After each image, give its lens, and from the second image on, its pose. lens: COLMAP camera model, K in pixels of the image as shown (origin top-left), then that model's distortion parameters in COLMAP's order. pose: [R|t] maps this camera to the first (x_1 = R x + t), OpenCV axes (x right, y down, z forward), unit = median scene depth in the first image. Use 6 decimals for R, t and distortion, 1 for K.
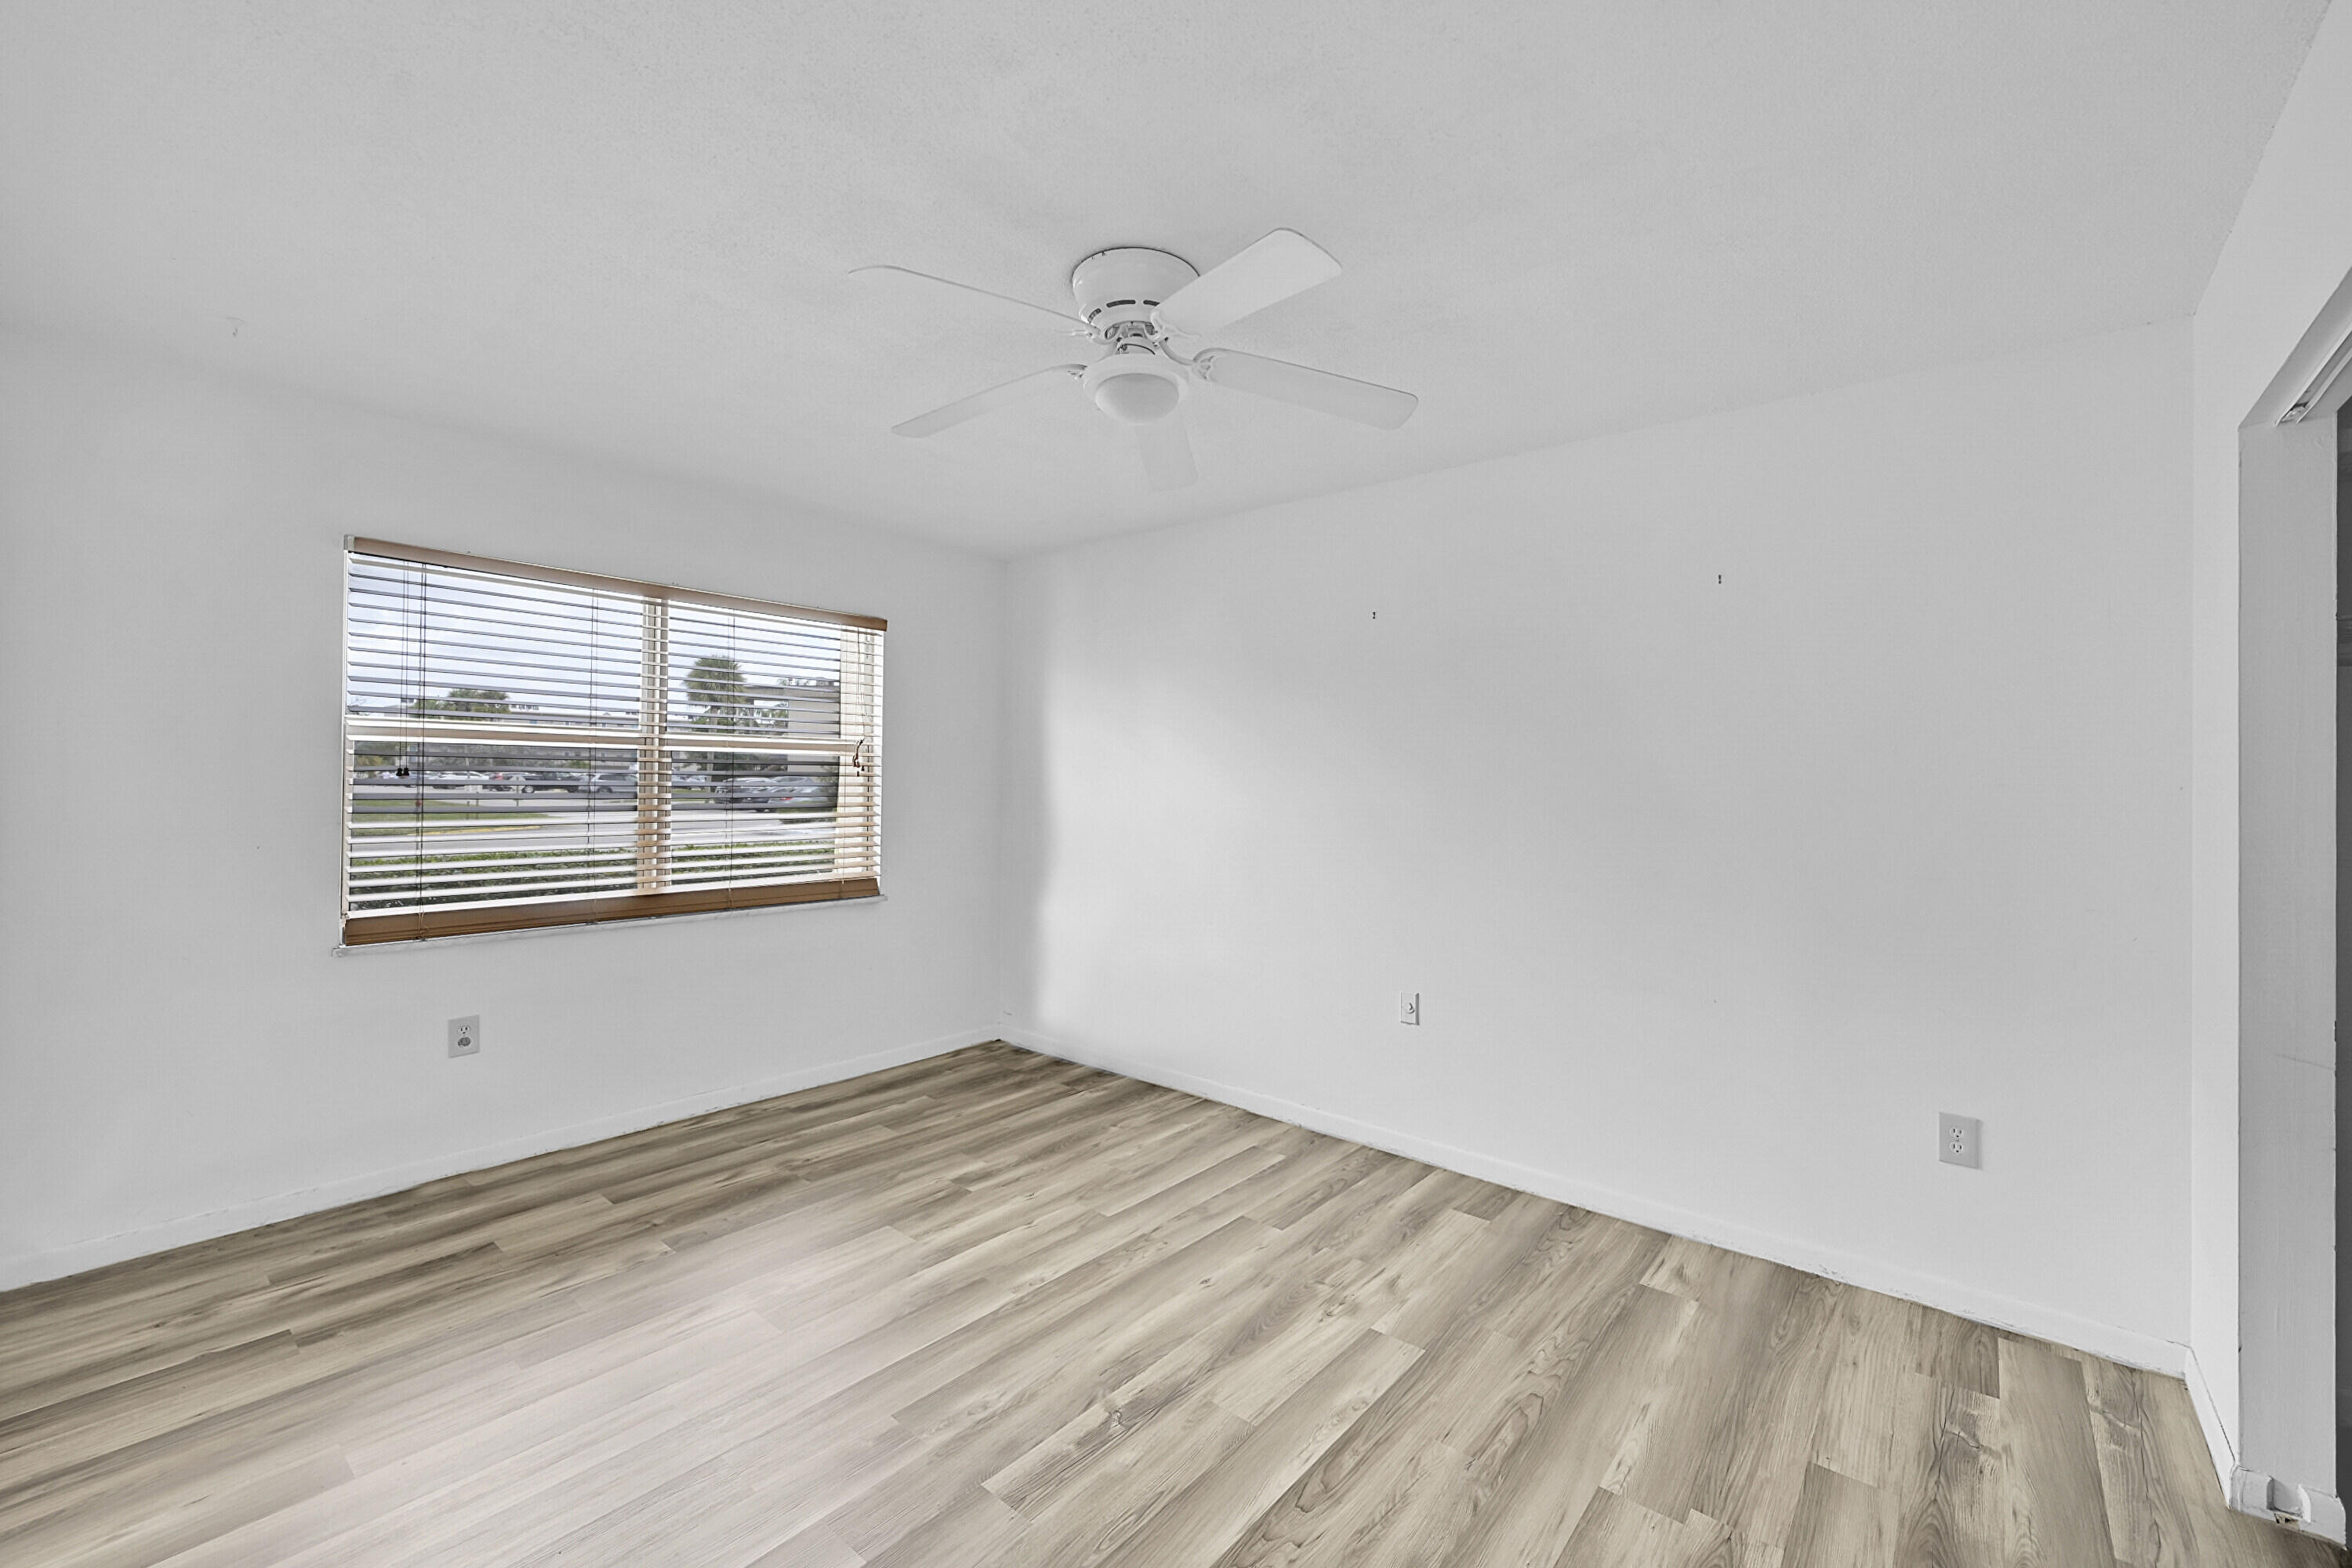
lens RADIAL K [[962.7, 0, 1179.7], [0, 962.7, 783.6], [0, 0, 1]] dist [-0.004345, 0.000198]
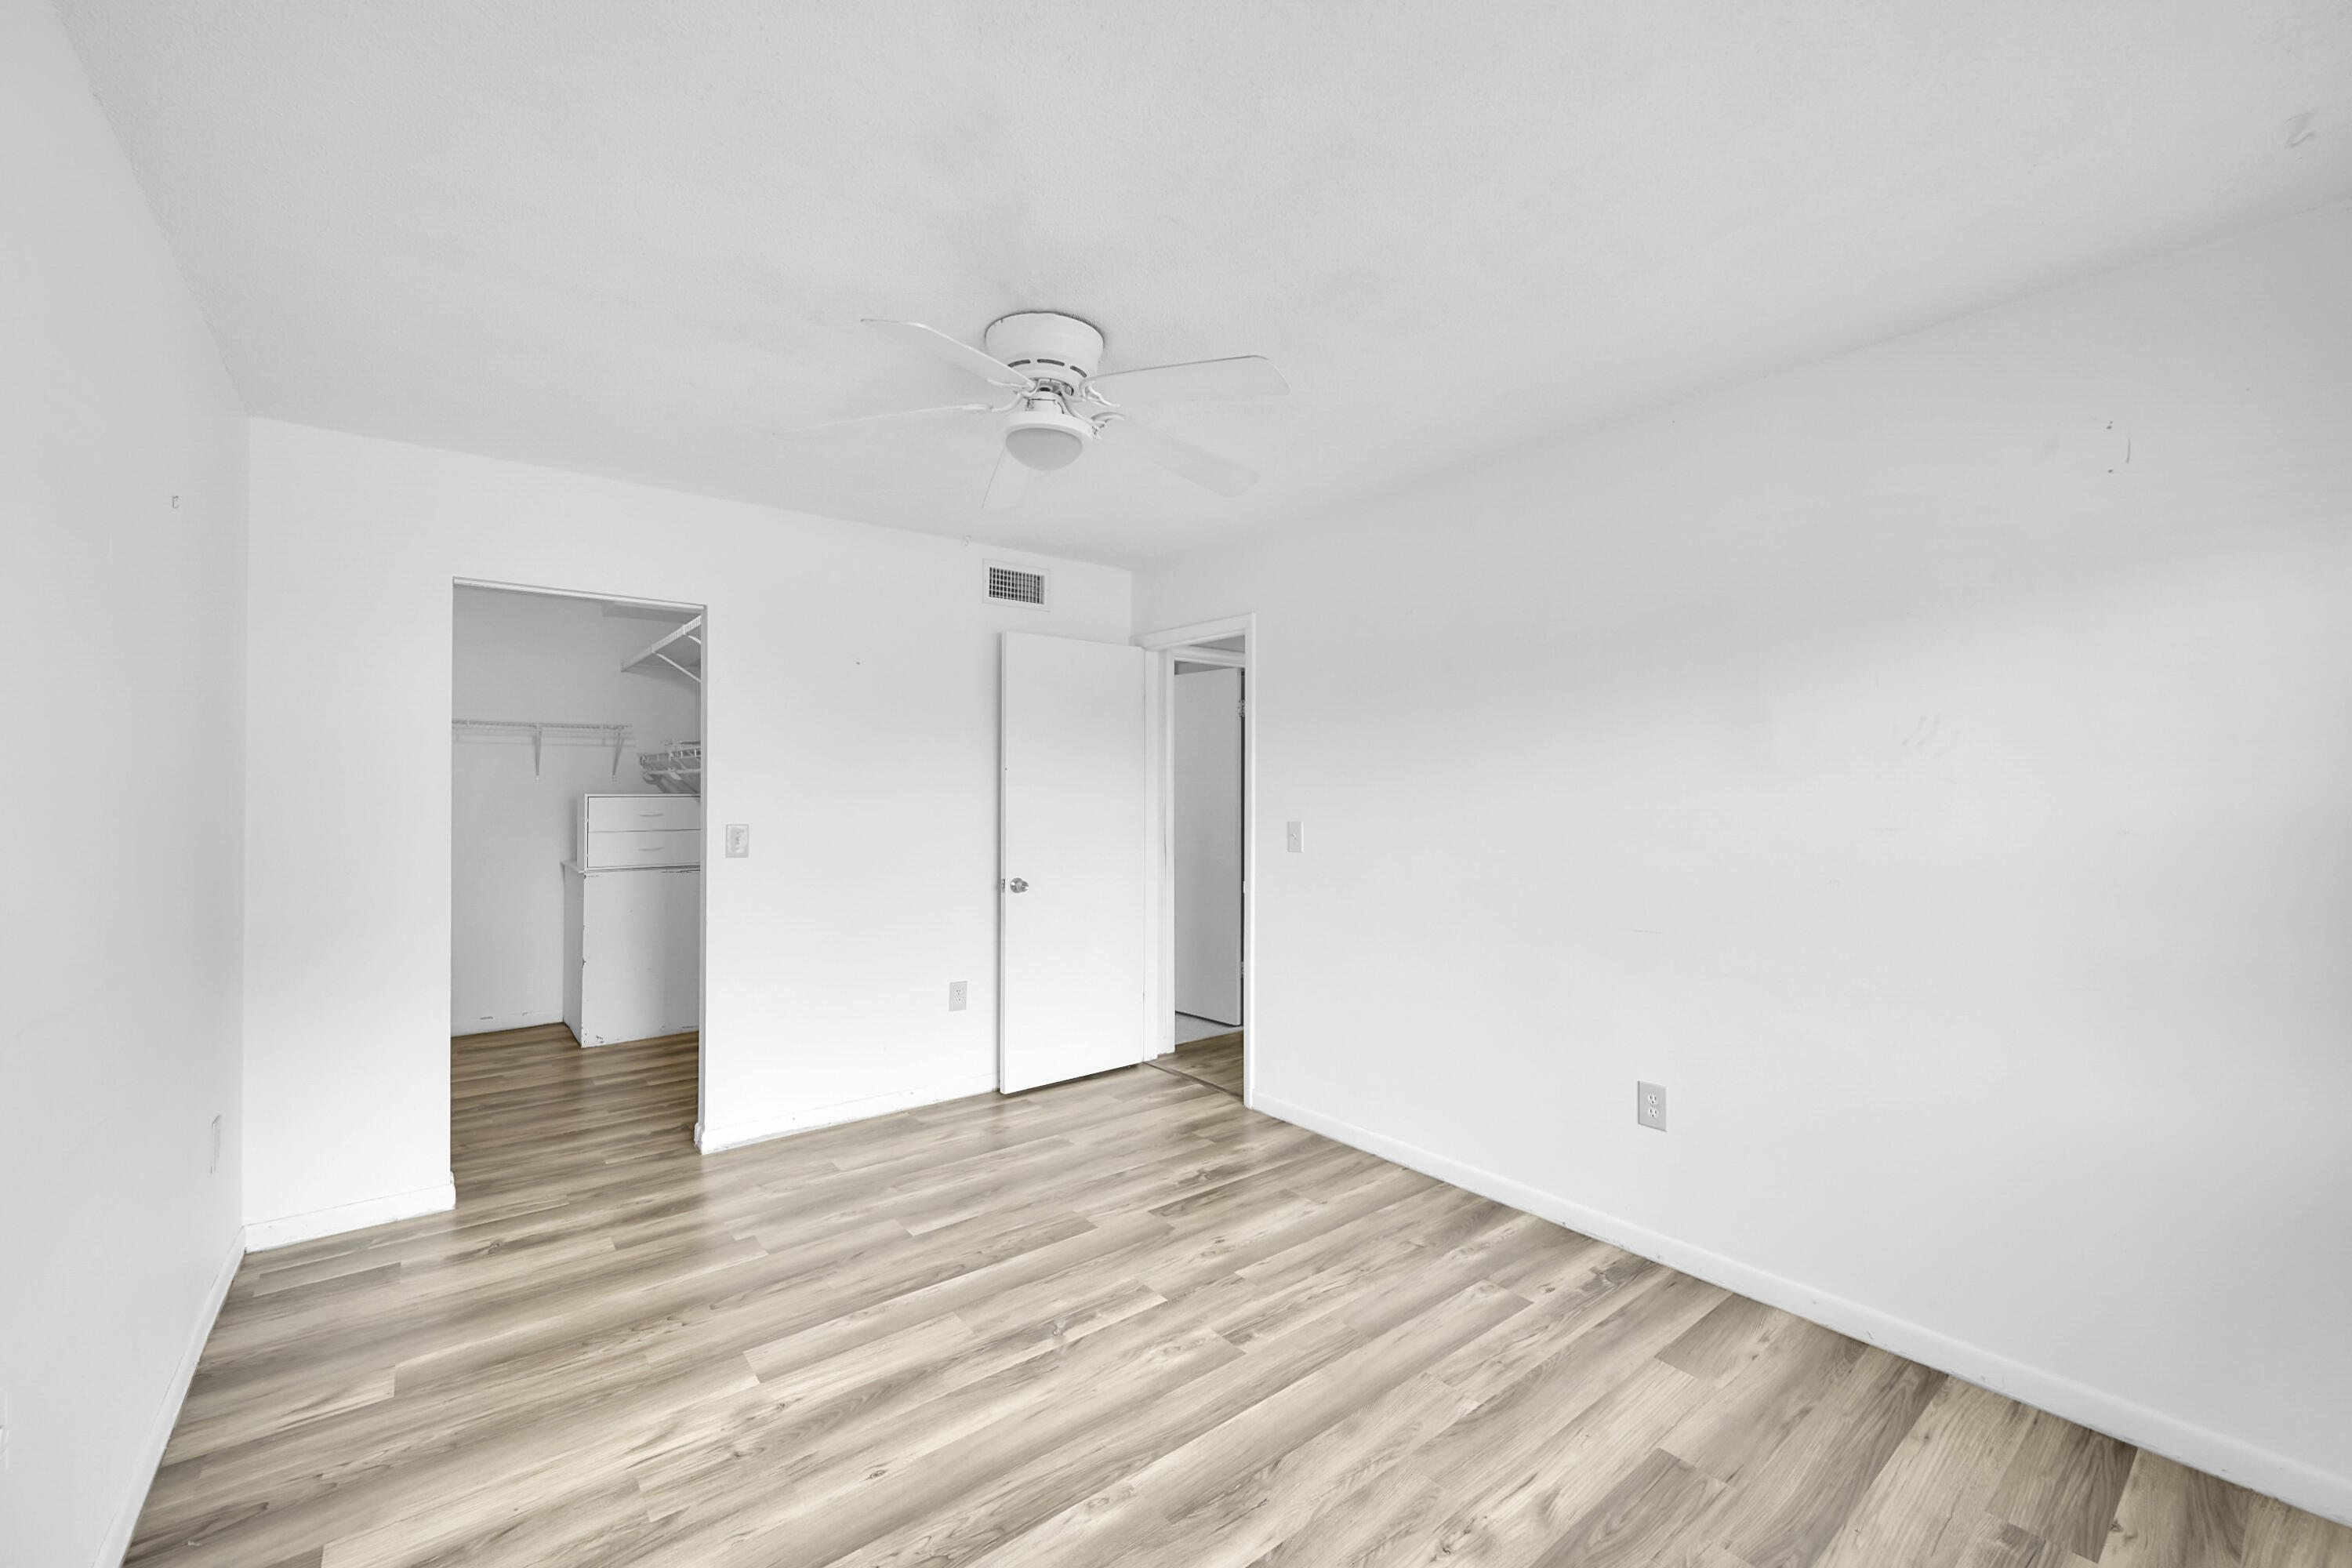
lens RADIAL K [[962.7, 0, 1169.8], [0, 962.7, 785.9], [0, 0, 1]] dist [-0.004345, 0.000198]
pose [[-0.983671, -0.014334, 0.179407, -0.373423], [-0.014456, 0.999895, 0.000629, -0.019314], [-0.179397, -0.001974, -0.983775, 1.969050]]
